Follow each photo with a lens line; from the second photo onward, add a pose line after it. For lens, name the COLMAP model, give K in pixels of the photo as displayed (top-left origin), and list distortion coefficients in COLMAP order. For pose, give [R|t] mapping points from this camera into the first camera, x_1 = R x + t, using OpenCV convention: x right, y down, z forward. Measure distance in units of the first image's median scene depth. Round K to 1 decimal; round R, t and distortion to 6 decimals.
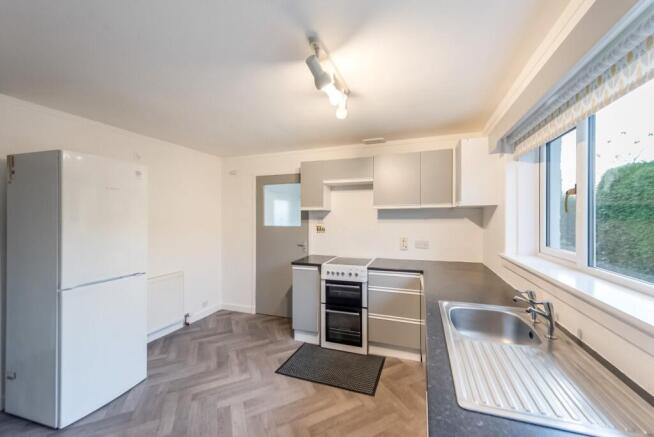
lens RADIAL K [[258.9, 0, 331.6], [0, 258.9, 221.4], [0, 0, 1]] dist [0.012538, -0.001079]
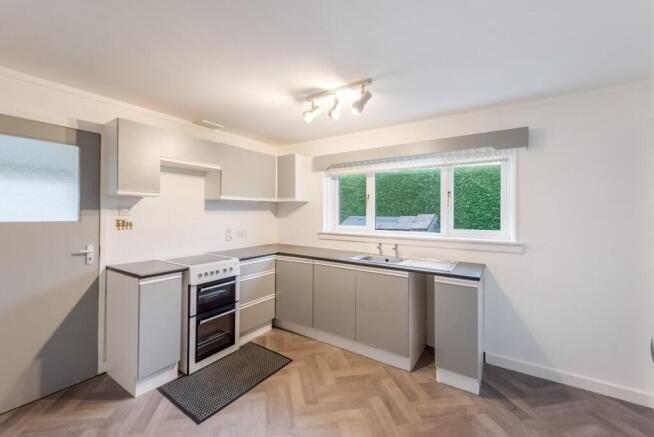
lens RADIAL K [[258.9, 0, 331.2], [0, 258.9, 212.2], [0, 0, 1]] dist [0.012538, -0.001079]
pose [[0.252619, 0.004600, 0.967555, -0.714560], [0.004369, 0.999973, -0.005894, 0.007386], [-0.967556, 0.005716, 0.252593, 0.406954]]
